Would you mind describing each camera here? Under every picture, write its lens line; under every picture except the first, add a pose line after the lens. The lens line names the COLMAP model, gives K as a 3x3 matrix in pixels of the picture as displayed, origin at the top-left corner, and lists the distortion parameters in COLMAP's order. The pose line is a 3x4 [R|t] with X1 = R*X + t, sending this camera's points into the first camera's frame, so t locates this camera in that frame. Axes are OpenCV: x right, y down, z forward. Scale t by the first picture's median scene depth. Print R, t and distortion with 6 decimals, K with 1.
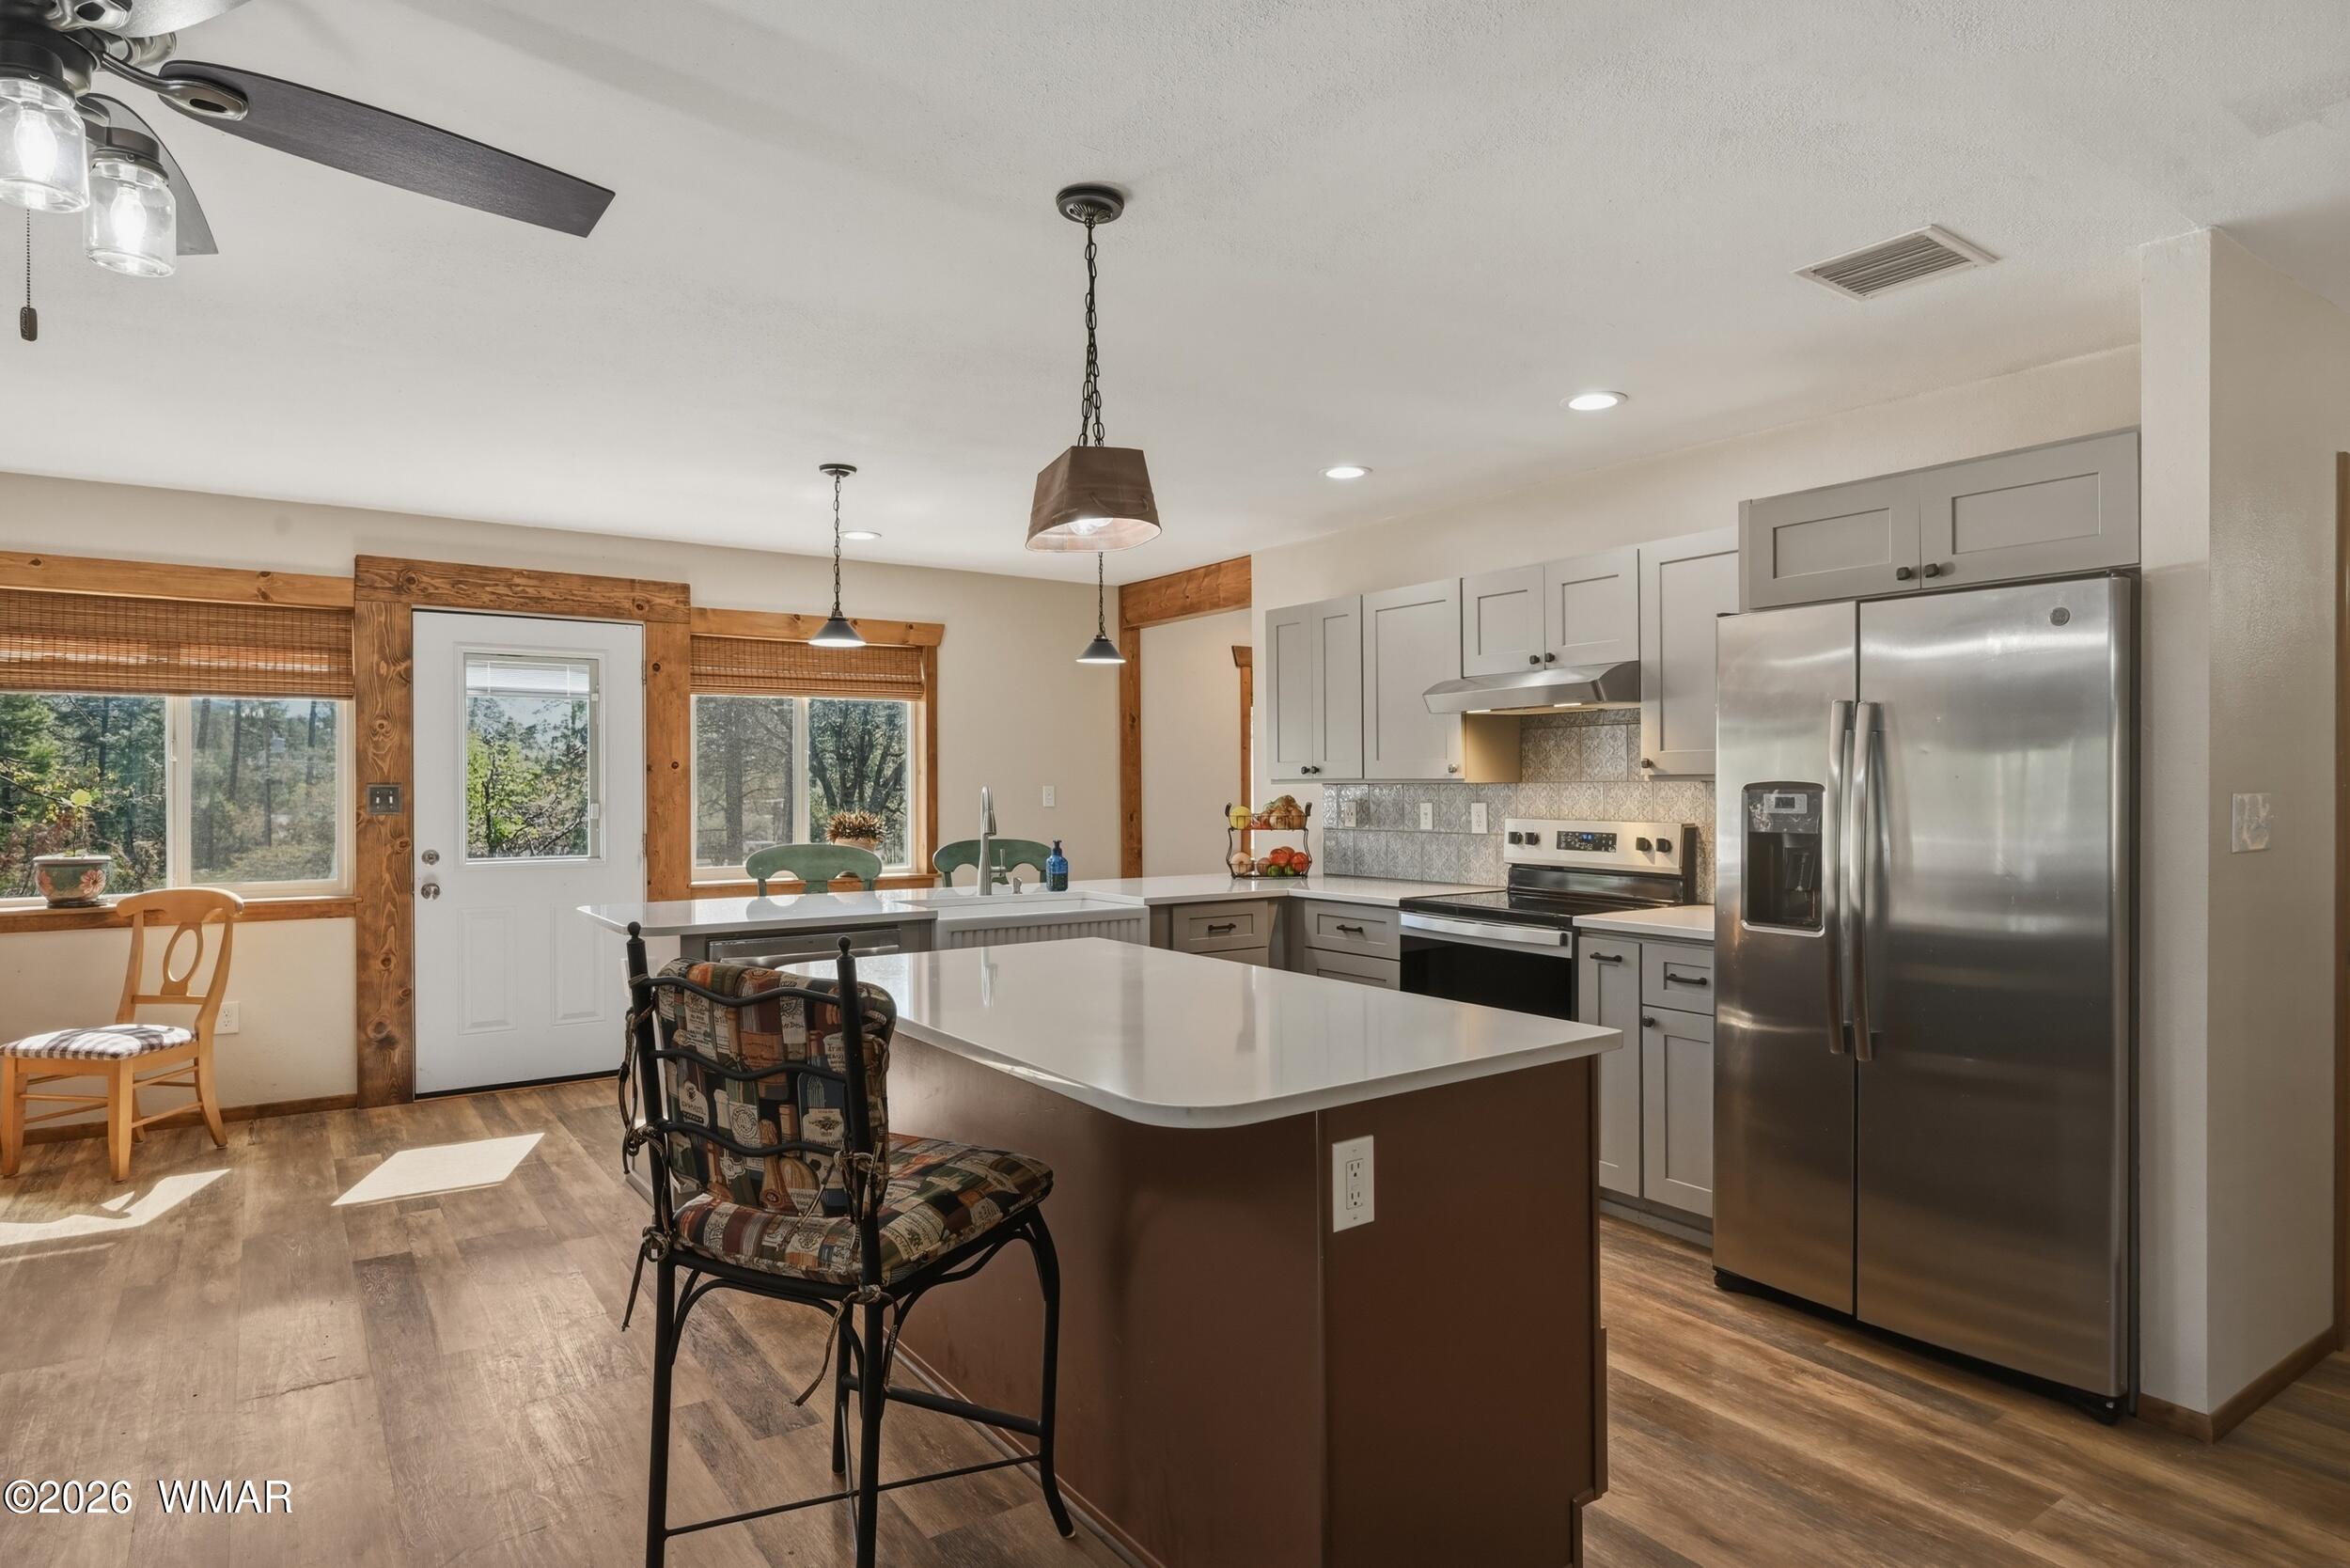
lens RADIAL K [[1319.2, 0, 1177.4], [0, 1319.2, 775.1], [0, 0, 1]] dist [0.003448, 0.000034]
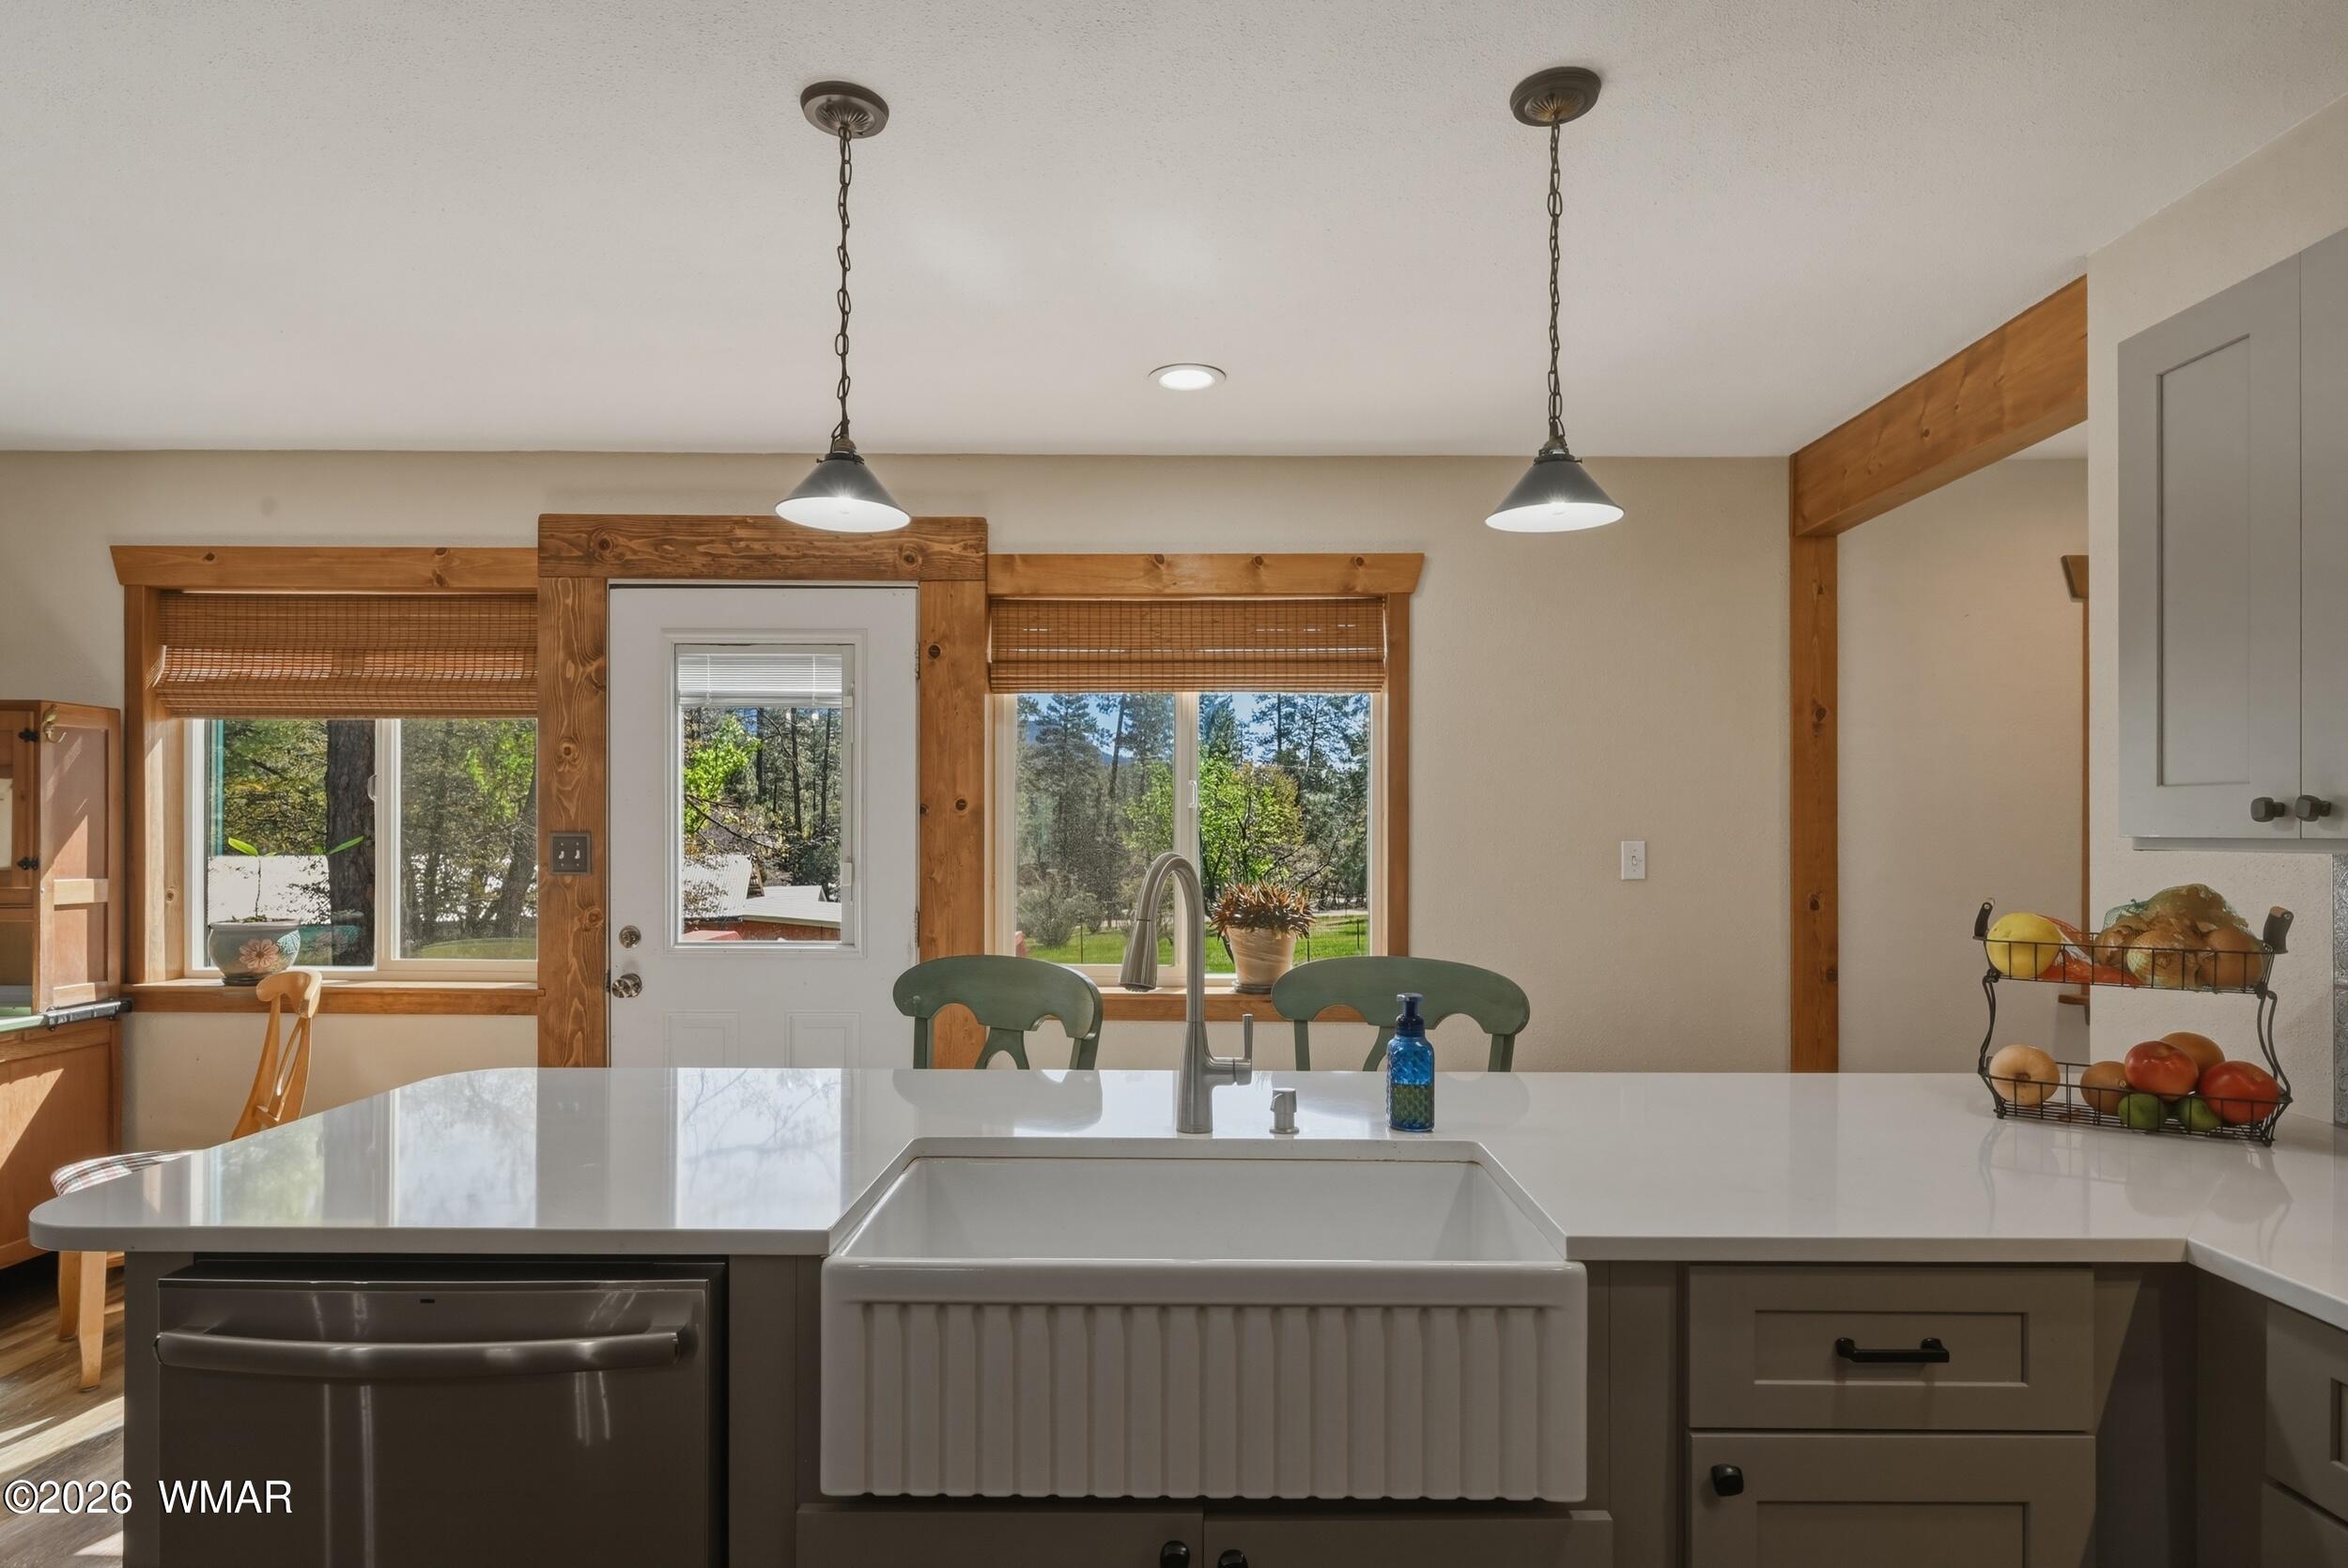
lens RADIAL K [[1254.3, 0, 1179.9], [0, 1254.3, 829.9], [0, 0, 1]] dist [-0.009355, 0.003343]
pose [[0.819966, 0.006392, -0.572377, 0.055470], [-0.001150, 0.999954, 0.009520, -0.001398], [0.572412, -0.007148, 0.819935, 0.615521]]
